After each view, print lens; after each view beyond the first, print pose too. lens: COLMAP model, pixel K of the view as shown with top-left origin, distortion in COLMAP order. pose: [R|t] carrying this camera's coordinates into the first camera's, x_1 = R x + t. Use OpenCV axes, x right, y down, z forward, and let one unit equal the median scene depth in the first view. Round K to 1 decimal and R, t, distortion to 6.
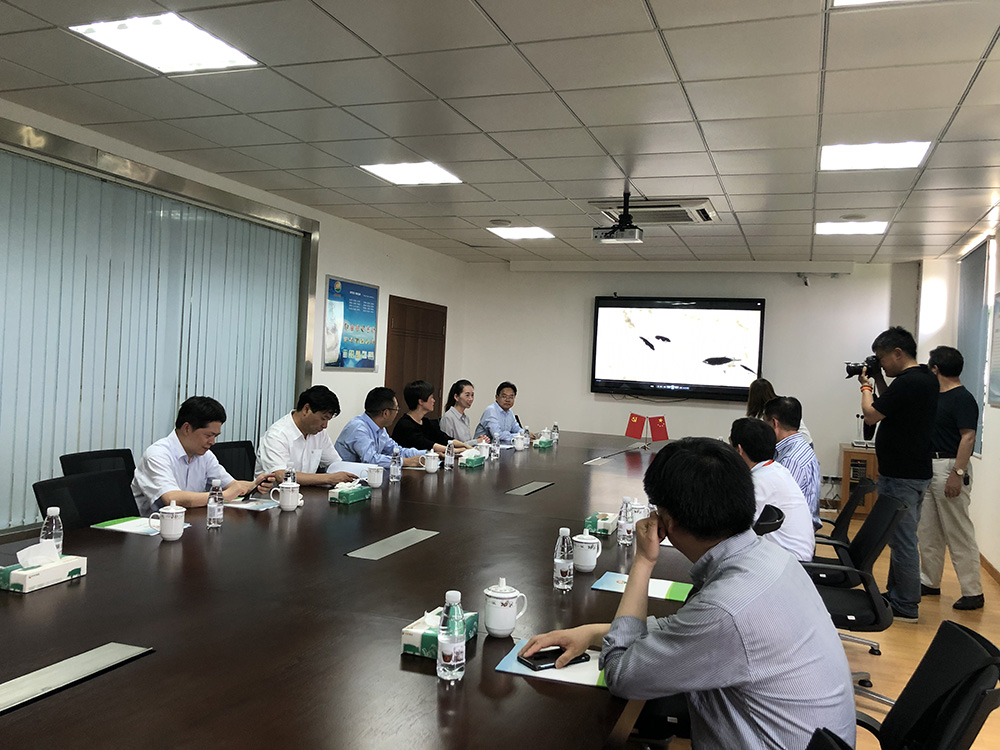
lens RADIAL K [[812.1, 0, 504.2], [0, 812.1, 386.9], [0, 0, 1]] dist [0.047789, -0.060403]
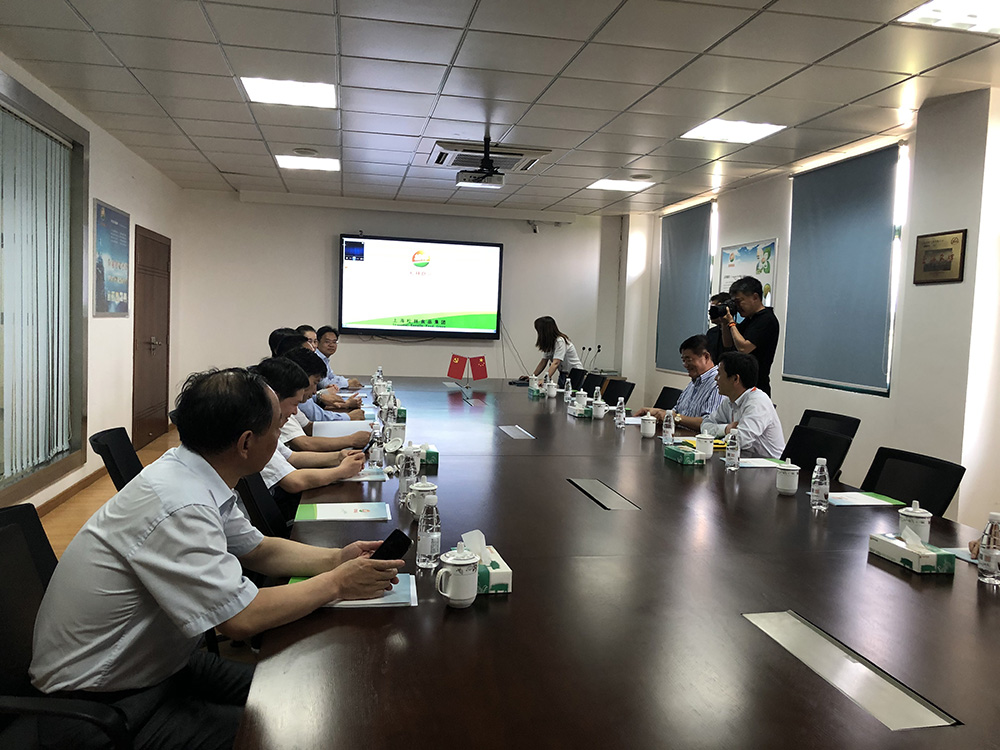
lens RADIAL K [[812.1, 0, 503.1], [0, 812.1, 382.5], [0, 0, 1]] dist [0.047789, -0.060403]
pose [[0.858512, -0.057685, 0.509538, -0.326084], [0.020137, 0.996679, 0.078905, -0.012244], [-0.512397, -0.057480, 0.856823, 0.089489]]
